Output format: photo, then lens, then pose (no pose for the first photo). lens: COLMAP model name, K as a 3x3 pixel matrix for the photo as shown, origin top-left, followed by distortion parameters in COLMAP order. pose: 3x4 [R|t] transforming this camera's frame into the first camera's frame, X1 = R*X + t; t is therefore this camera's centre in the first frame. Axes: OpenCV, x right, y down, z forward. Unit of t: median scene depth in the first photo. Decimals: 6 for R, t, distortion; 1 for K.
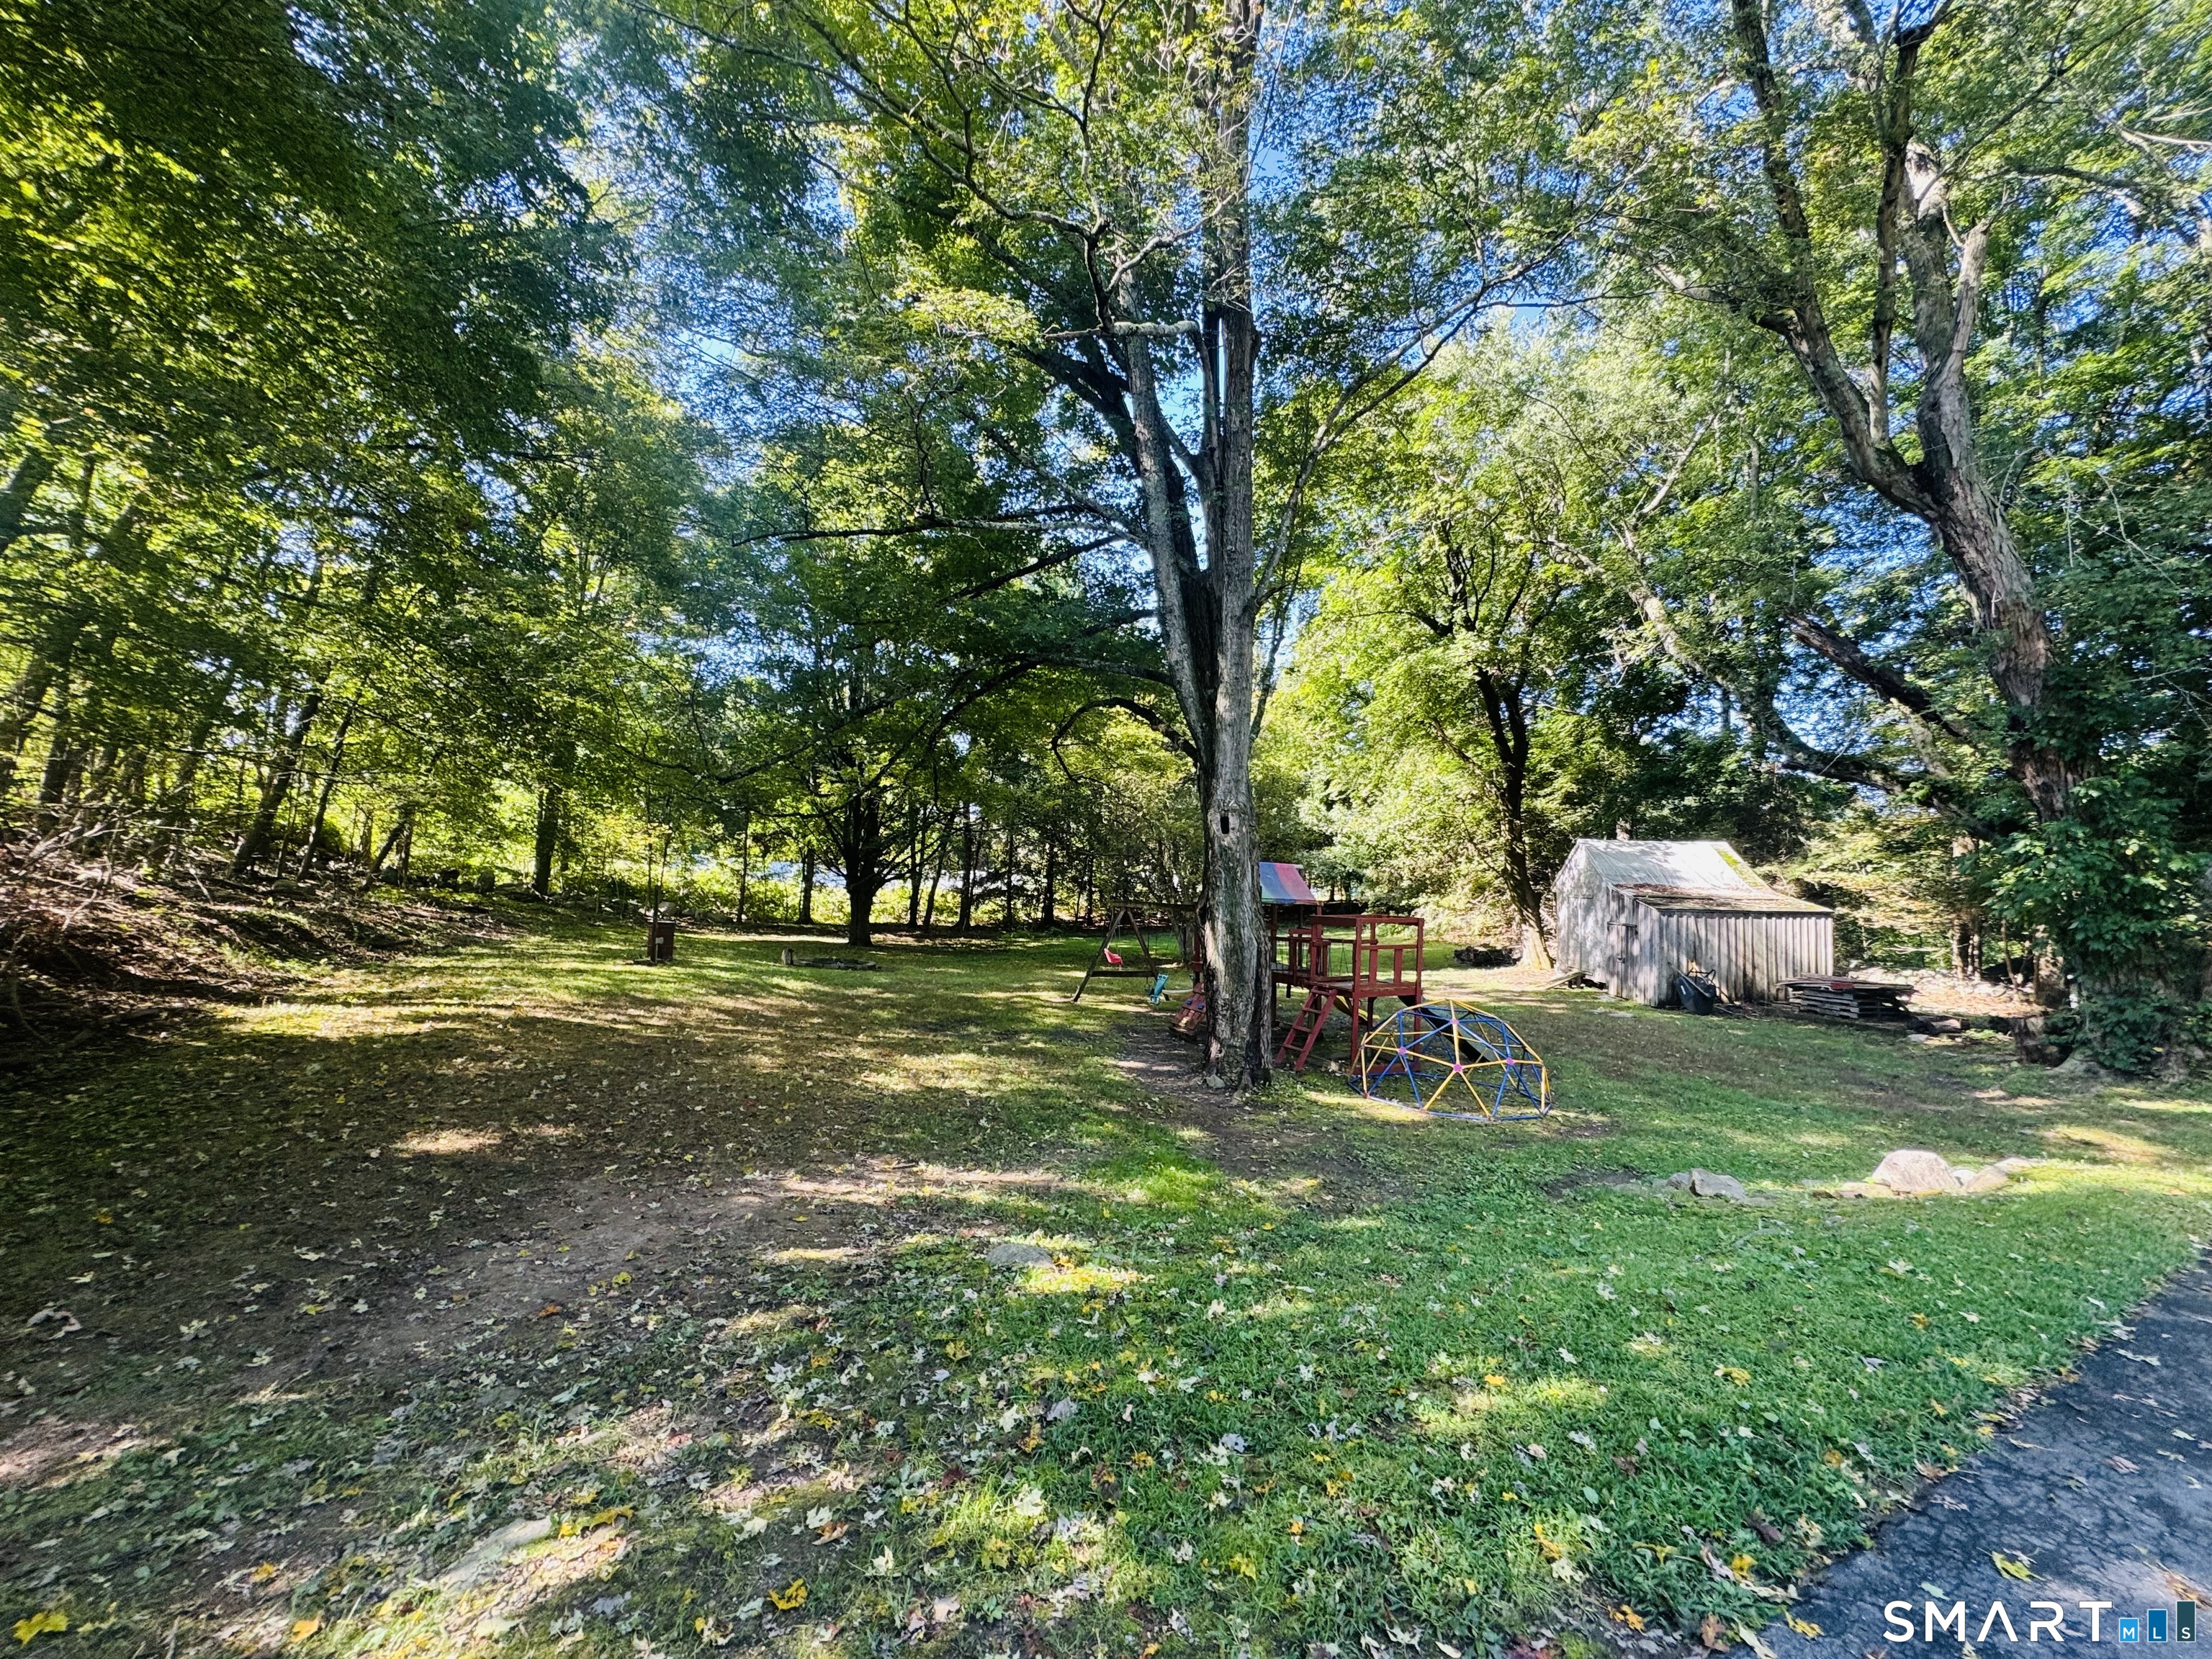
lens RADIAL K [[880.4, 0, 1106.0], [0, 880.4, 831.8], [0, 0, 1]] dist [-0.000493, -0.000641]
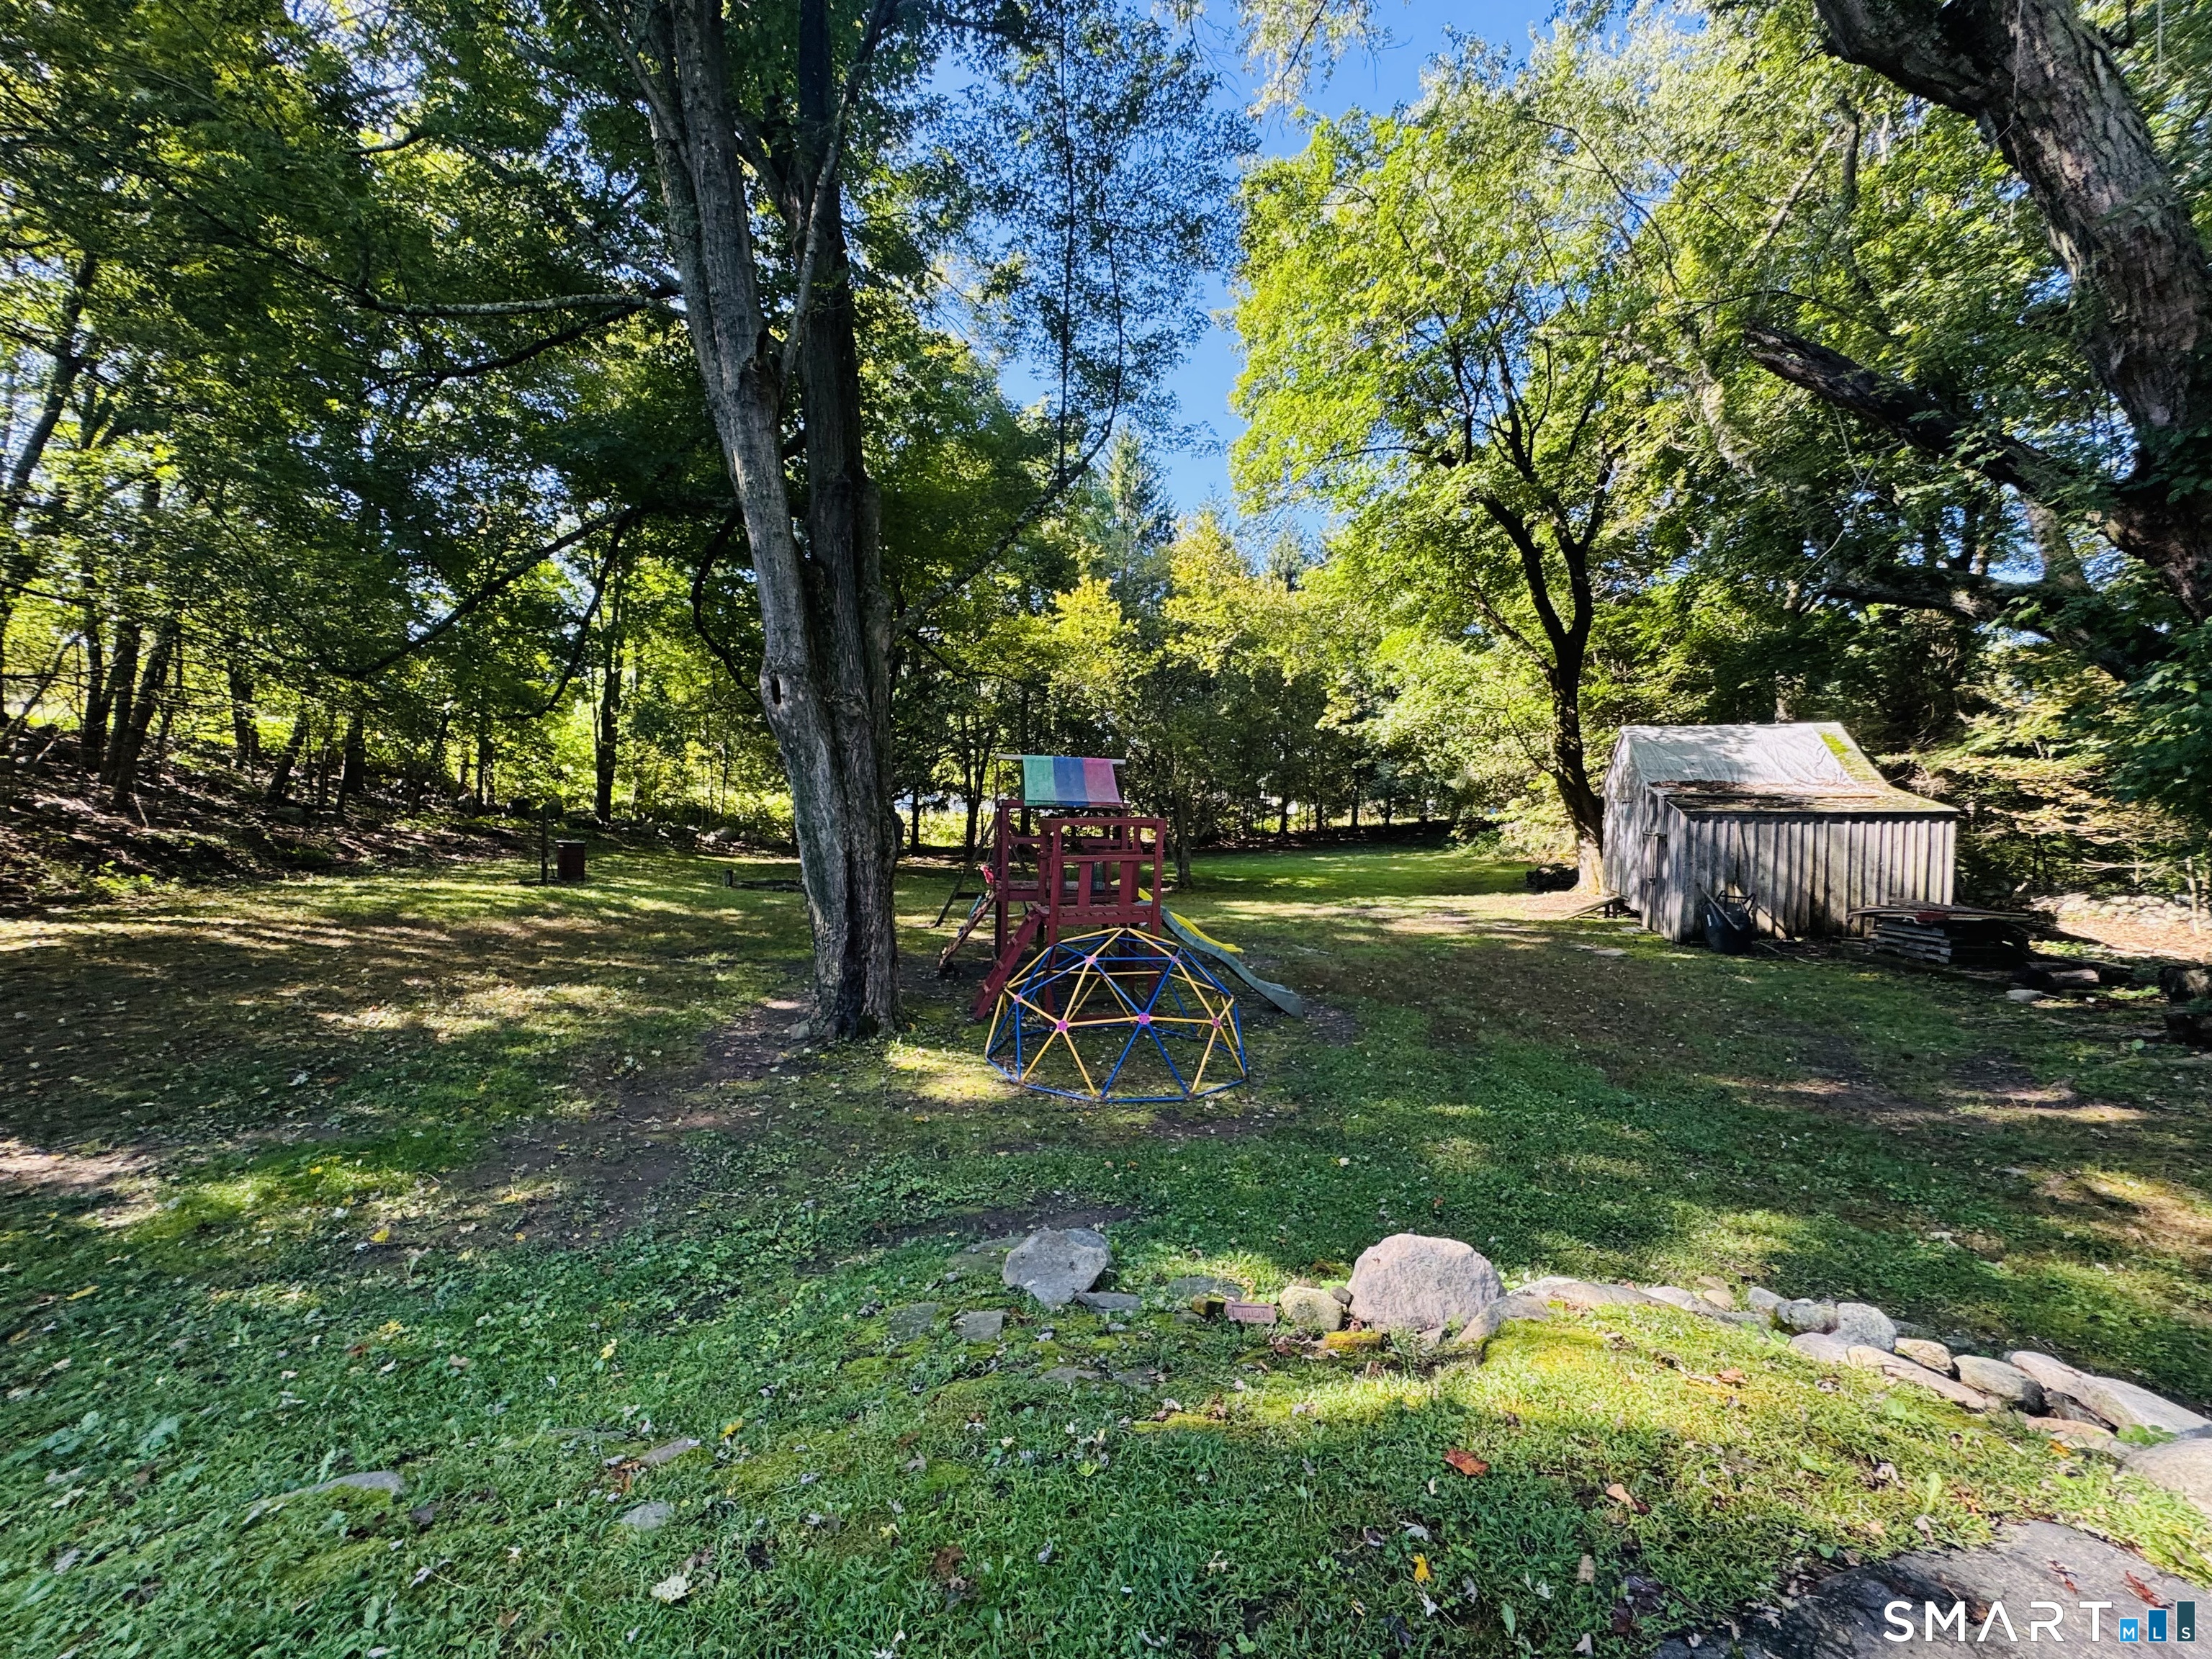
lens RADIAL K [[880.4, 0, 1106.0], [0, 880.4, 831.8], [0, 0, 1]] dist [-0.000493, -0.000641]
pose [[0.976386, -0.010179, -0.215795, 0.315191], [0.027582, 0.996588, 0.077788, 0.033508], [0.214267, -0.081903, 0.973335, 0.178360]]
